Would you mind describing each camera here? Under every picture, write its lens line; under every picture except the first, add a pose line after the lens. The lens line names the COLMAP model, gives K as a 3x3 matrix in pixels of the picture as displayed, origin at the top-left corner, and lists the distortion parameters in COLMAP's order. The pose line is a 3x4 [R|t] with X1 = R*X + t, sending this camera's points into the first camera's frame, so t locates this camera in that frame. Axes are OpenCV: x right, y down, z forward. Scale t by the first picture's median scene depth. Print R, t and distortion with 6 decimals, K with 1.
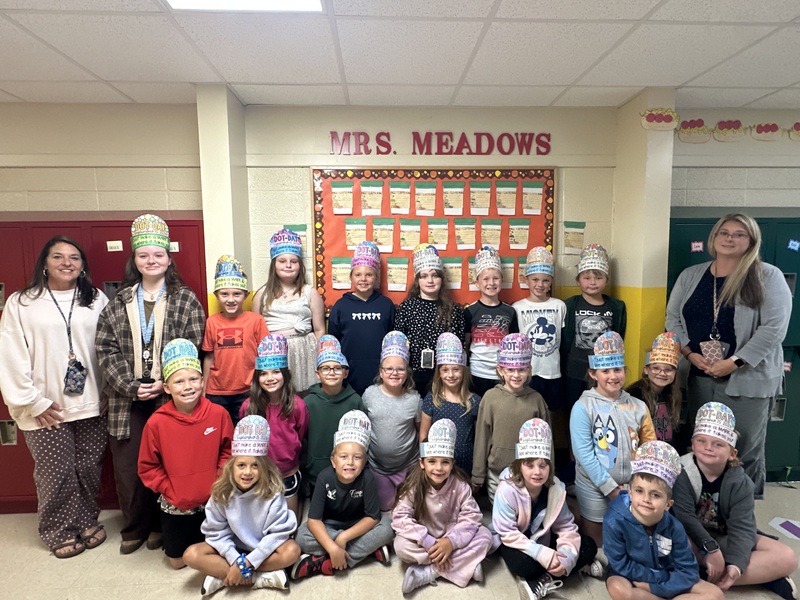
lens RADIAL K [[410.1, 0, 404.5], [0, 410.1, 303.1], [0, 0, 1]] dist [-0.005040, 0.001433]
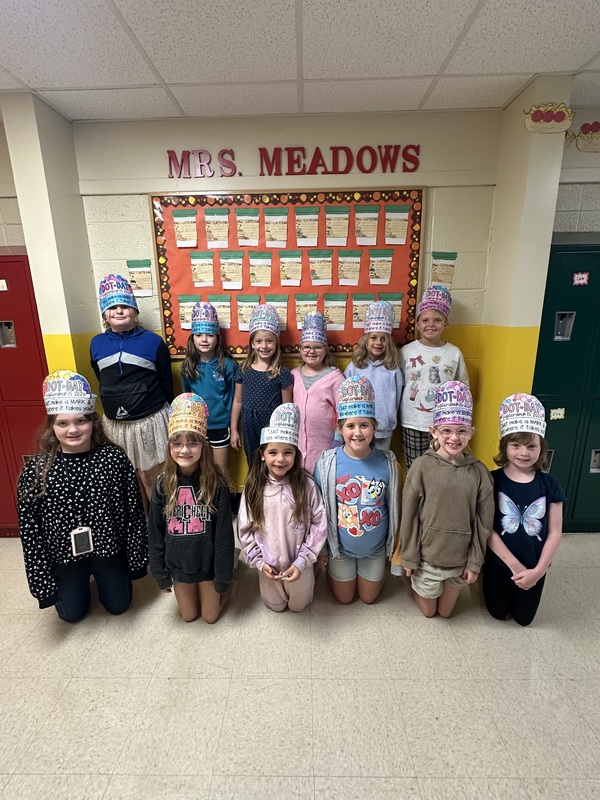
lens RADIAL K [[376.9, 0, 291.7], [0, 376.9, 399.0], [0, 0, 1]] dist [-0.008948, 0.002499]
pose [[0.997730, 0.009936, -0.066603, 0.146288], [0.000206, 0.988600, 0.150567, -0.005531], [0.067339, -0.150239, 0.986354, 0.124839]]
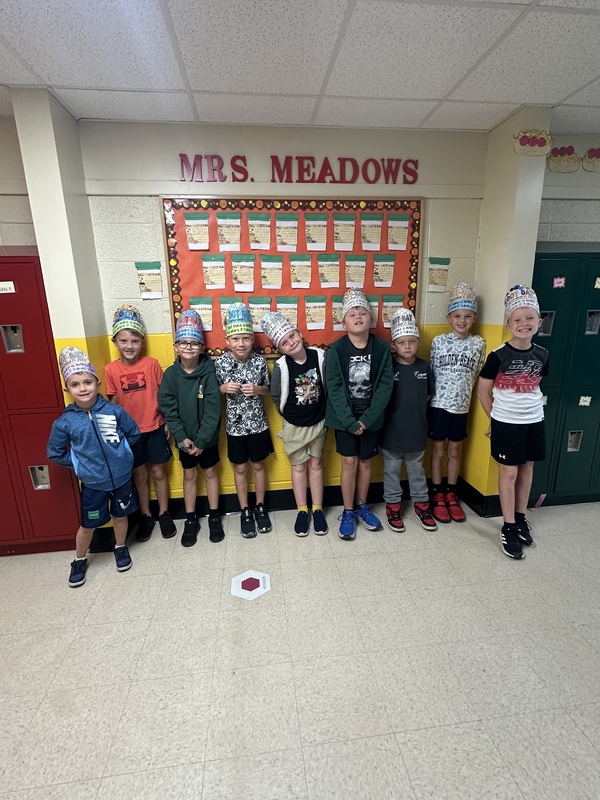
lens RADIAL K [[376.9, 0, 301.2], [0, 376.9, 398.5], [0, 0, 1]] dist [-0.008948, 0.002499]
pose [[0.997613, -0.027244, 0.063444, 0.018997], [0.017714, 0.989097, 0.146195, -0.002844], [-0.066735, -0.144722, 0.987219, 0.088375]]
